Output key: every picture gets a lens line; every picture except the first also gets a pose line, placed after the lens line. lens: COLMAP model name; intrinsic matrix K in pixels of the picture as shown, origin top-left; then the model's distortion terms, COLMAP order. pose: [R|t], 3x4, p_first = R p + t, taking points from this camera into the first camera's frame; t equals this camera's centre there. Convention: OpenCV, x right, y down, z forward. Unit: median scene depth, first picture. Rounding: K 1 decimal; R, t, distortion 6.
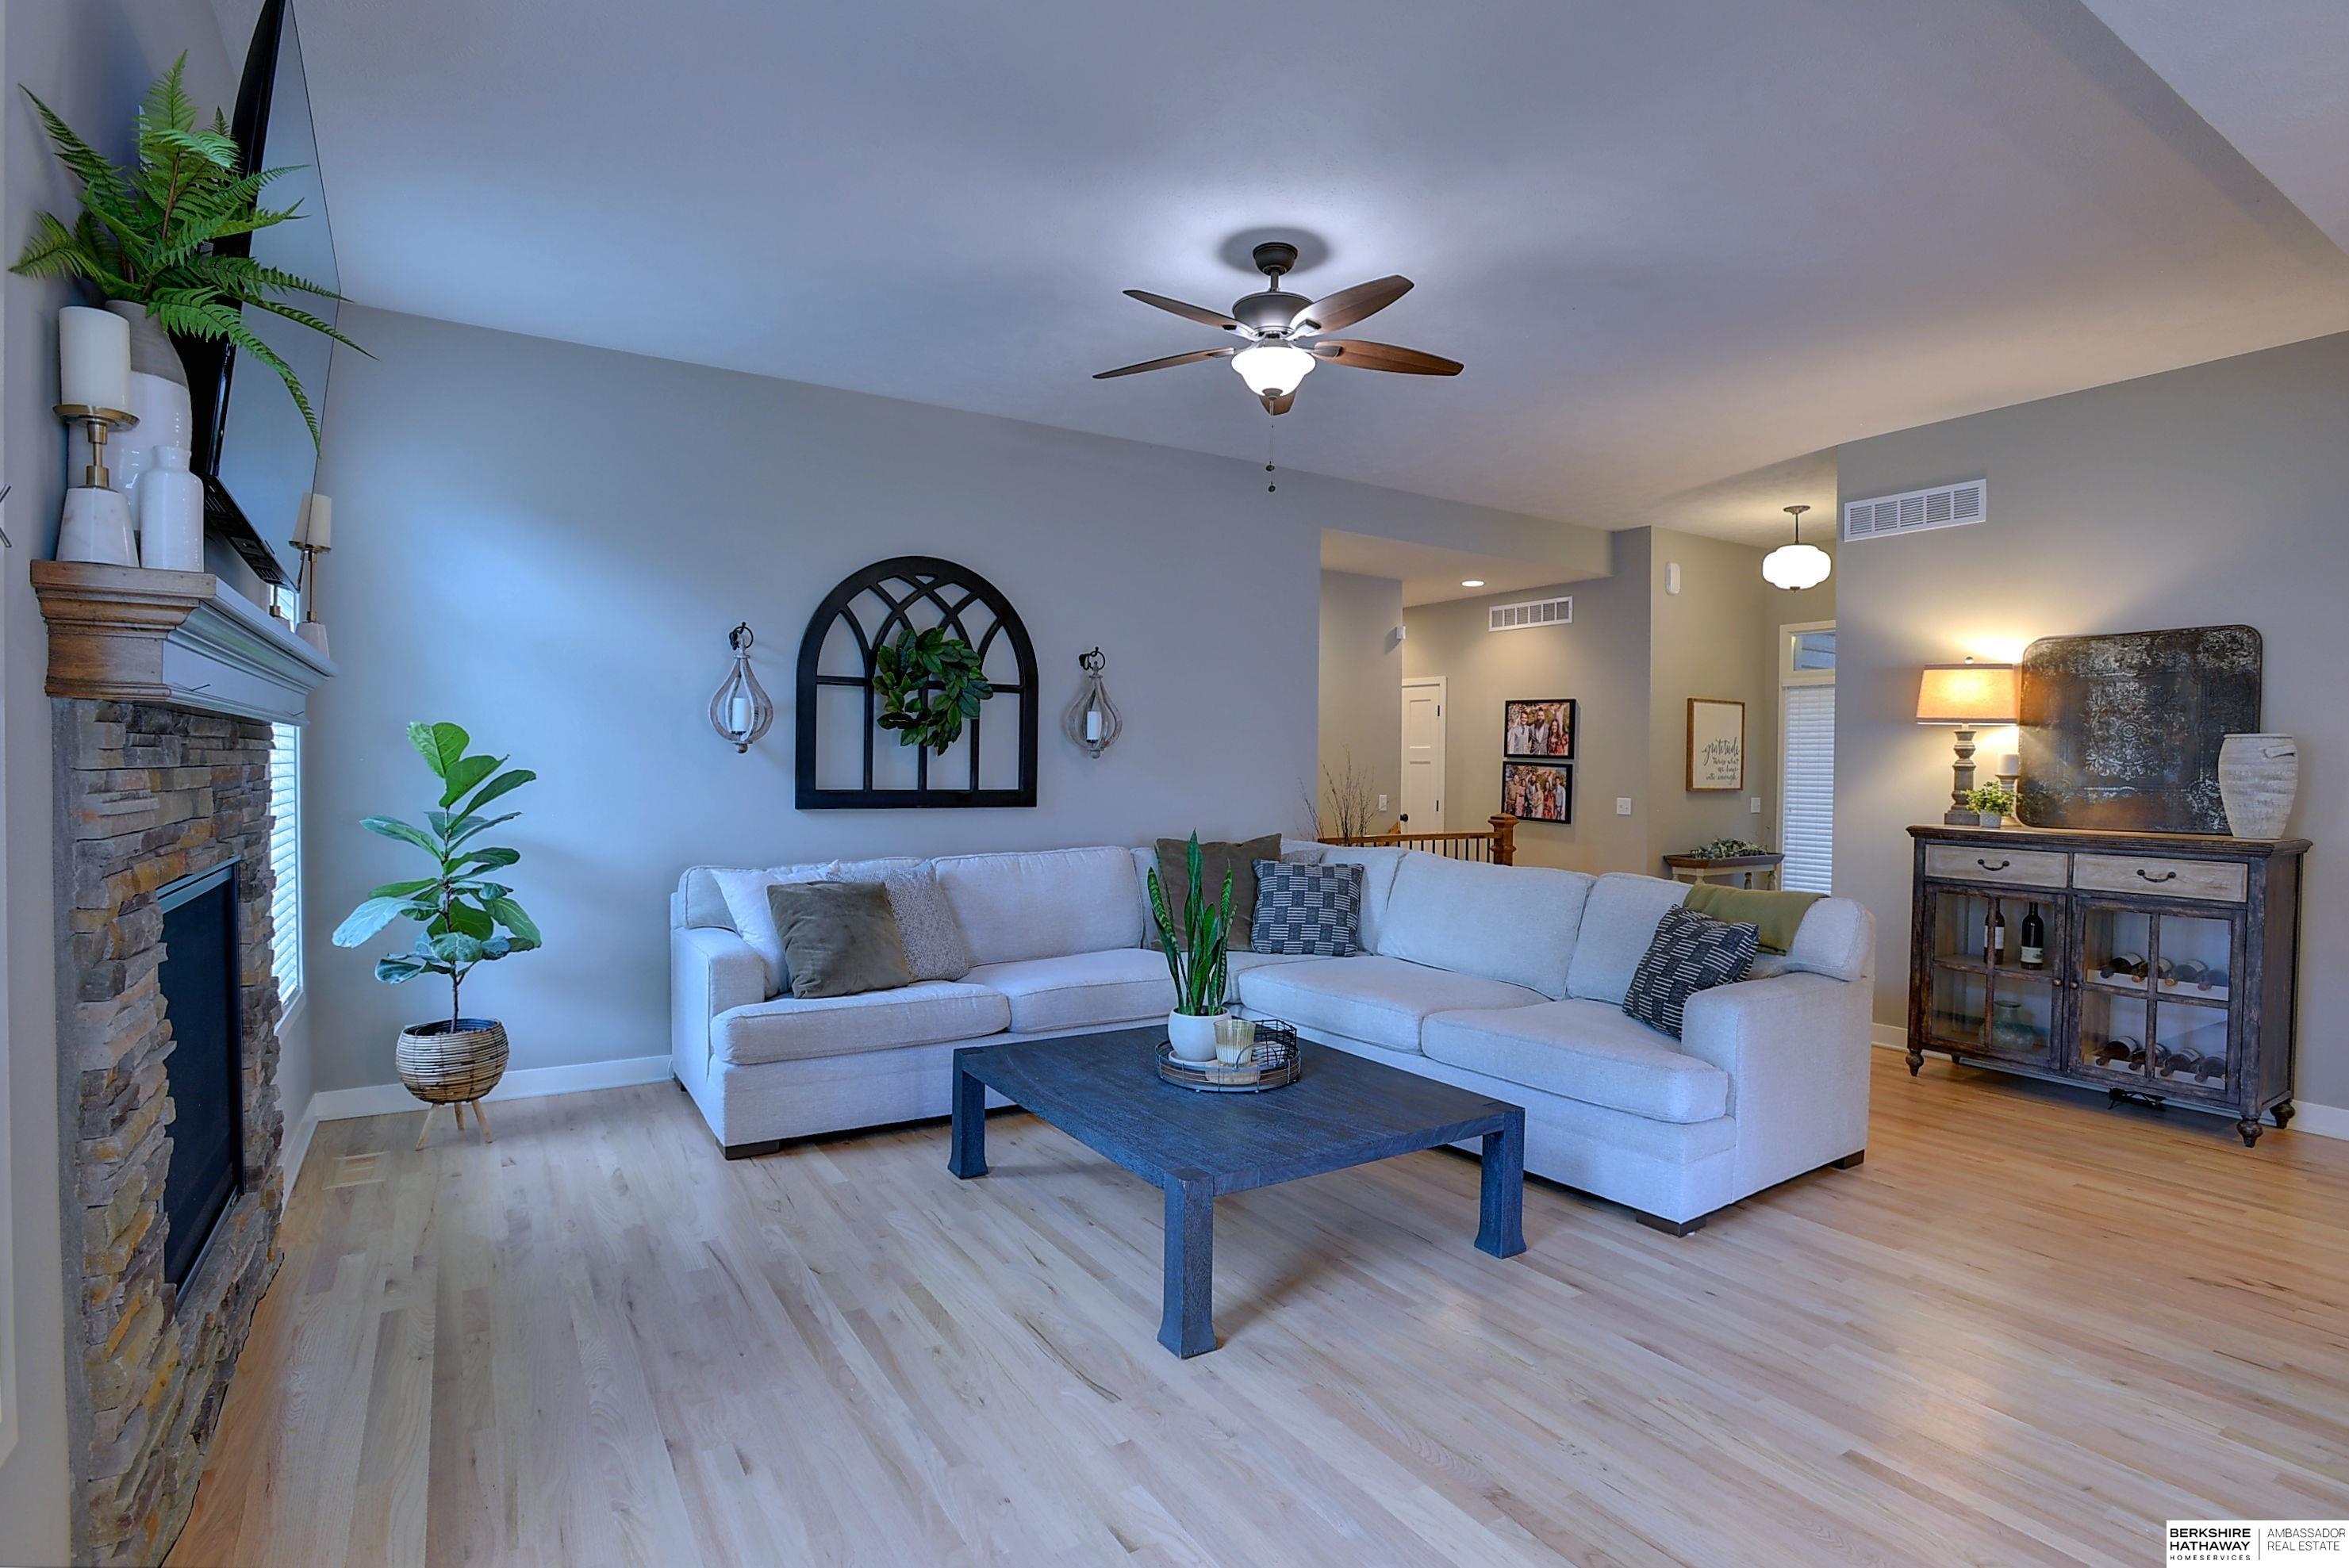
lens RADIAL K [[1155.8, 0, 1185.6], [0, 1155.8, 790.0], [0, 0, 1]] dist [-0.063902, 0.020818]
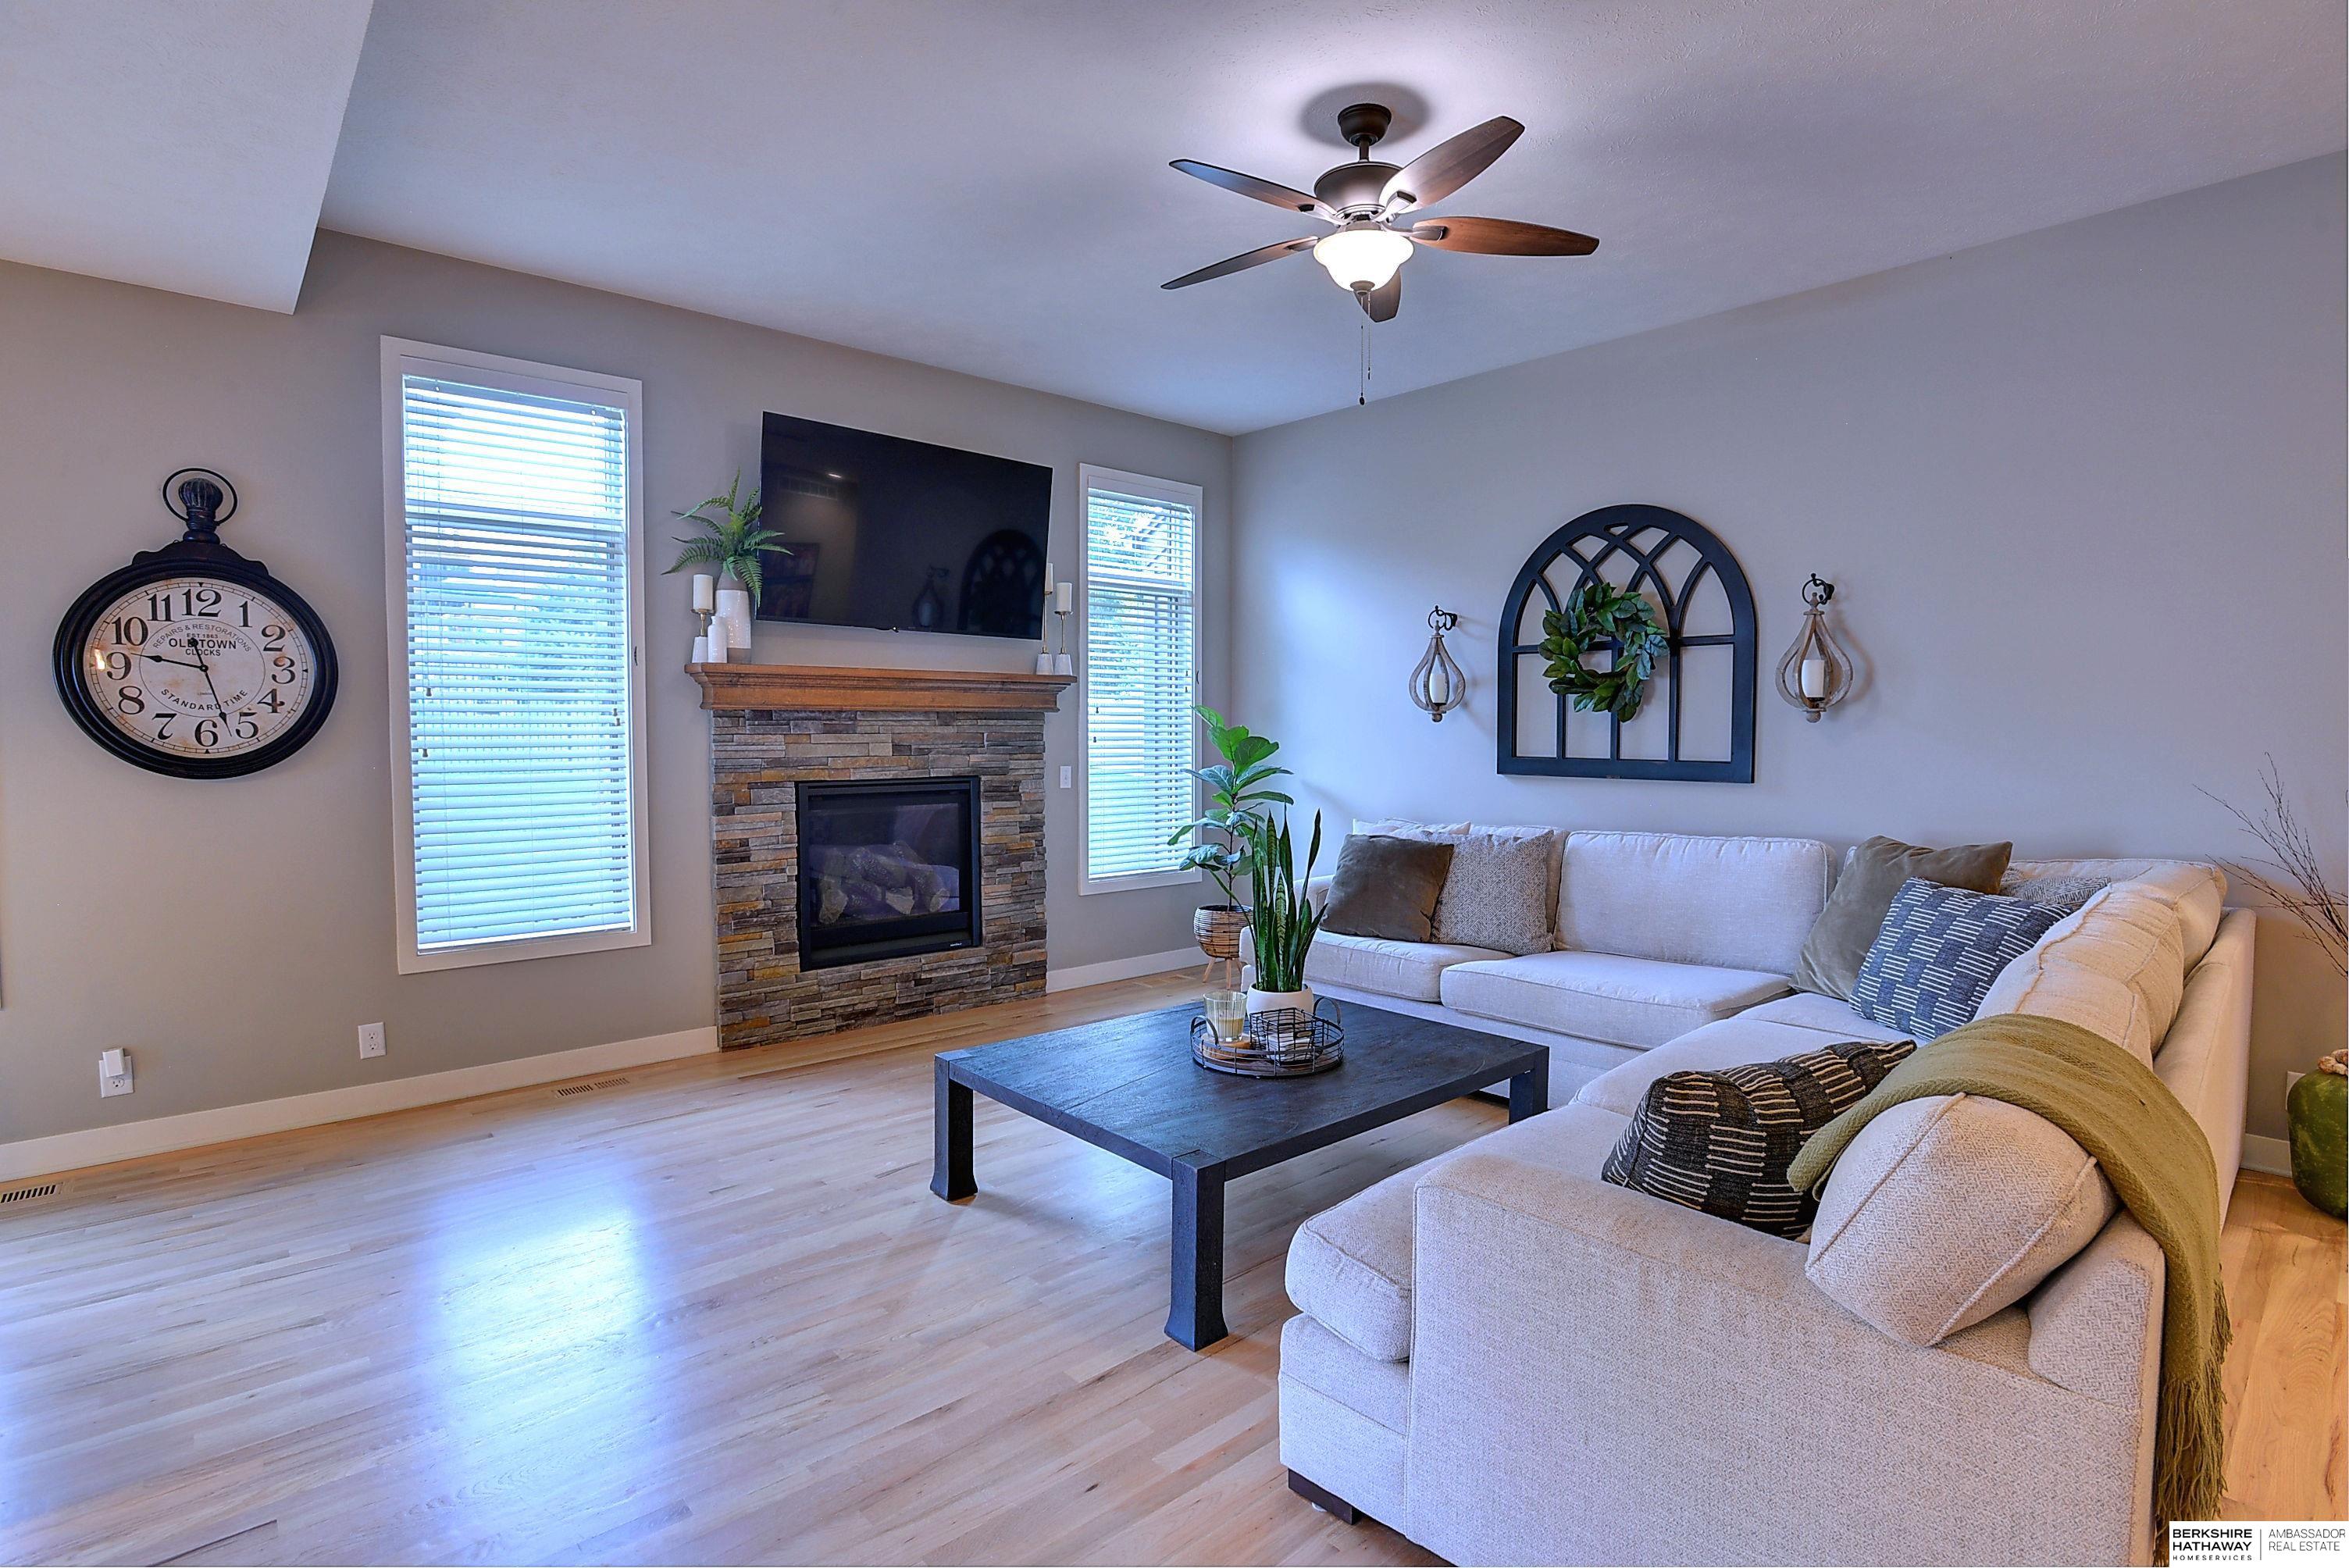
lens RADIAL K [[1155.9, 0, 1185.6], [0, 1155.9, 790.1], [0, 0, 1]] dist [-0.063902, 0.020818]
pose [[0.157571, 0.046914, -0.986393, 0.644453], [-0.016517, 0.998856, 0.044868, -0.011132], [0.987370, 0.009222, 0.158166, 0.526559]]
